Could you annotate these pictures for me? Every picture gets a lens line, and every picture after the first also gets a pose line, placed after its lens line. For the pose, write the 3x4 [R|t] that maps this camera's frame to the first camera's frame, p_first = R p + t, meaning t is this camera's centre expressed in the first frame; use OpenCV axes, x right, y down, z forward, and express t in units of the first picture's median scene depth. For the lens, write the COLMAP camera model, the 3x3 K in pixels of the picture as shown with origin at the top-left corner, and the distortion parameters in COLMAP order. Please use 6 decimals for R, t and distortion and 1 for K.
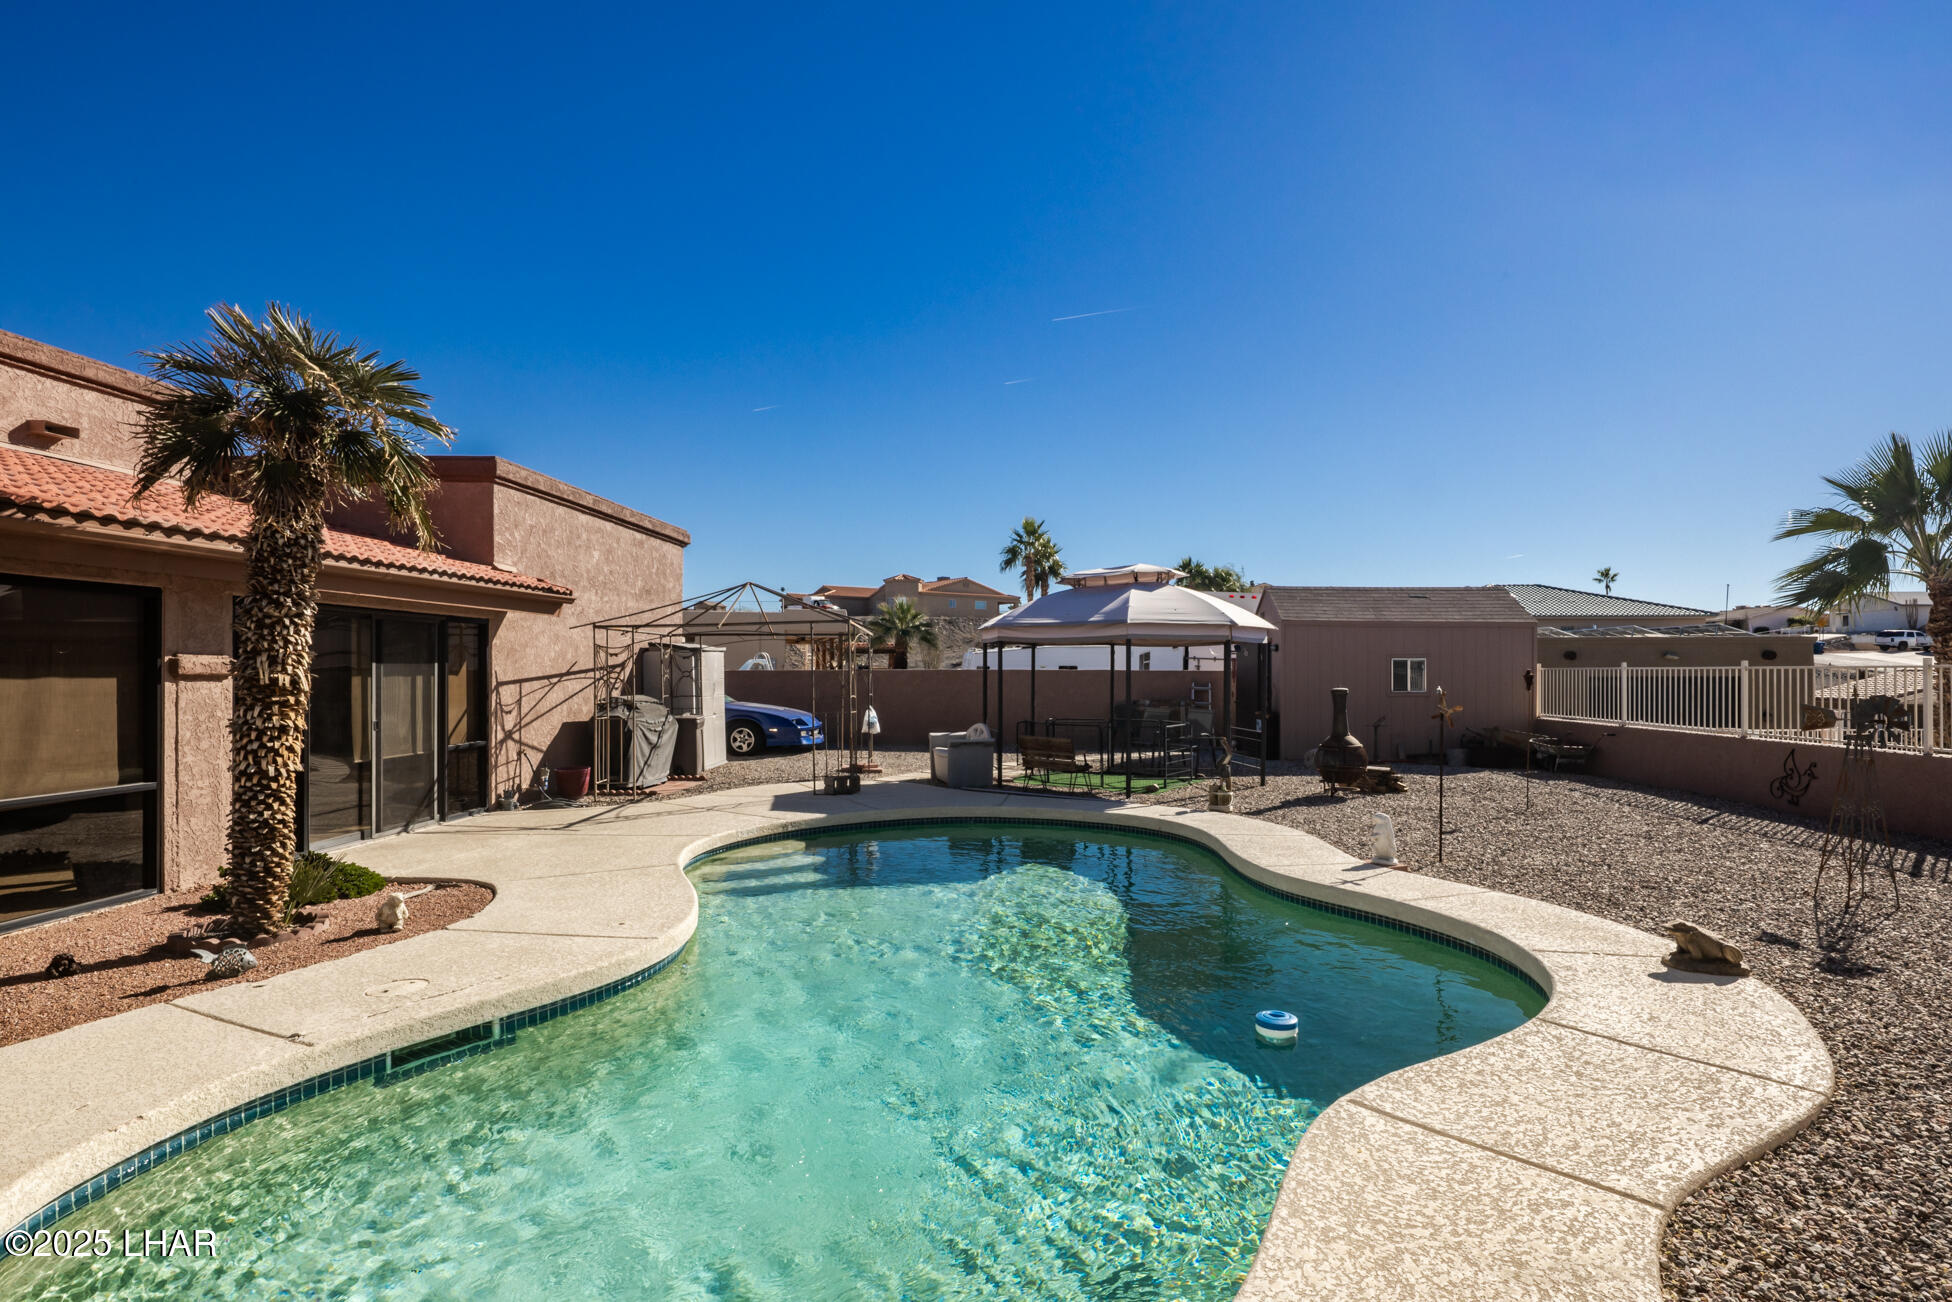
lens RADIAL K [[954.0, 0, 999.6], [0, 954.0, 668.4], [0, 0, 1]] dist [0.000718, -0.000137]
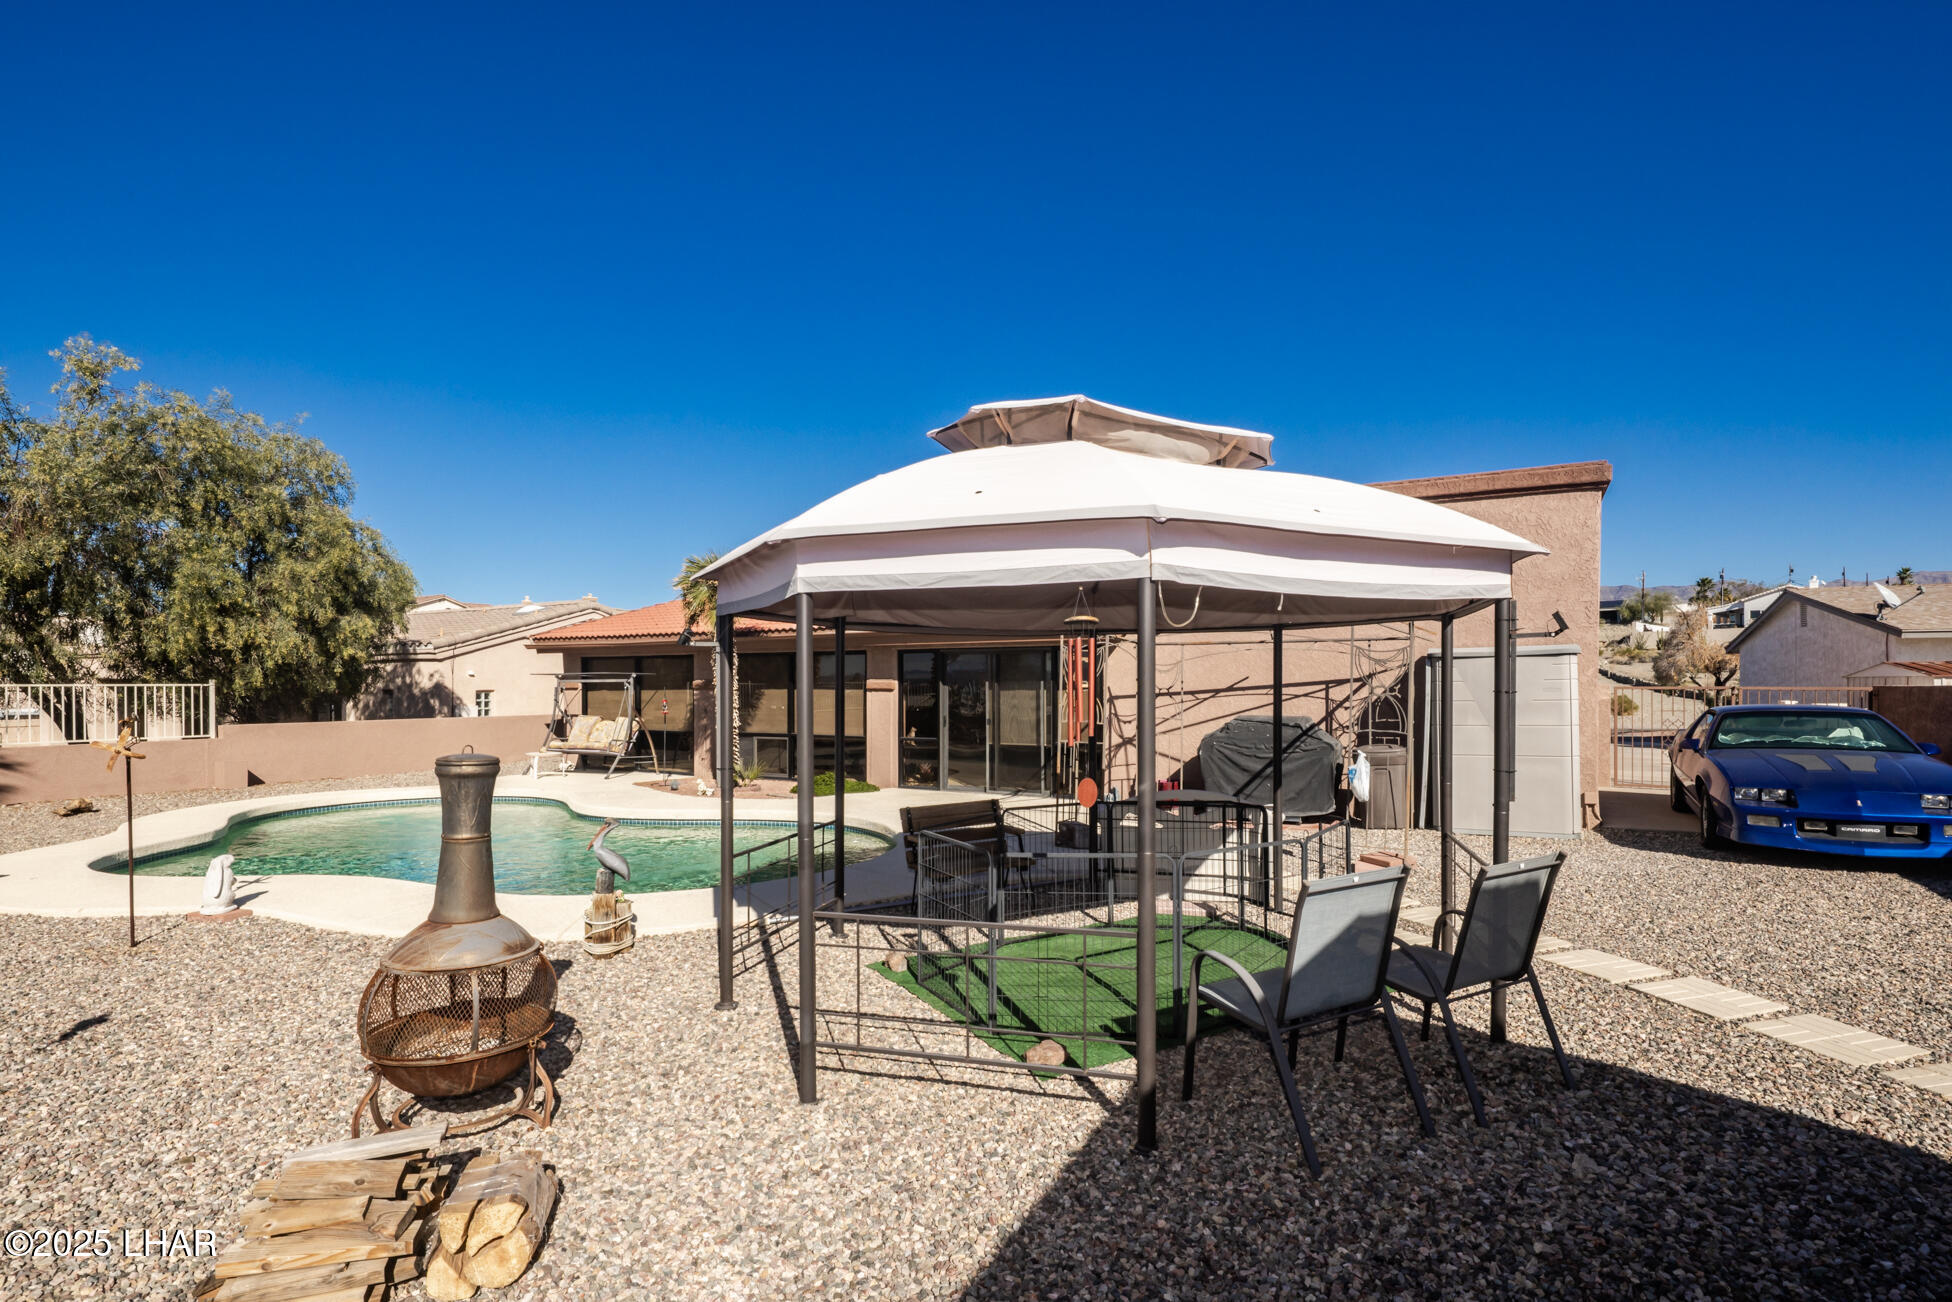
lens RADIAL K [[954.0, 0, 999.6], [0, 954.0, 668.4], [0, 0, 1]] dist [0.000718, -0.000137]
pose [[-0.443596, -0.014516, -0.896109, 0.622398], [0.004023, 0.999827, -0.018187, 0.000856], [0.896218, -0.011673, -0.443461, 1.417699]]
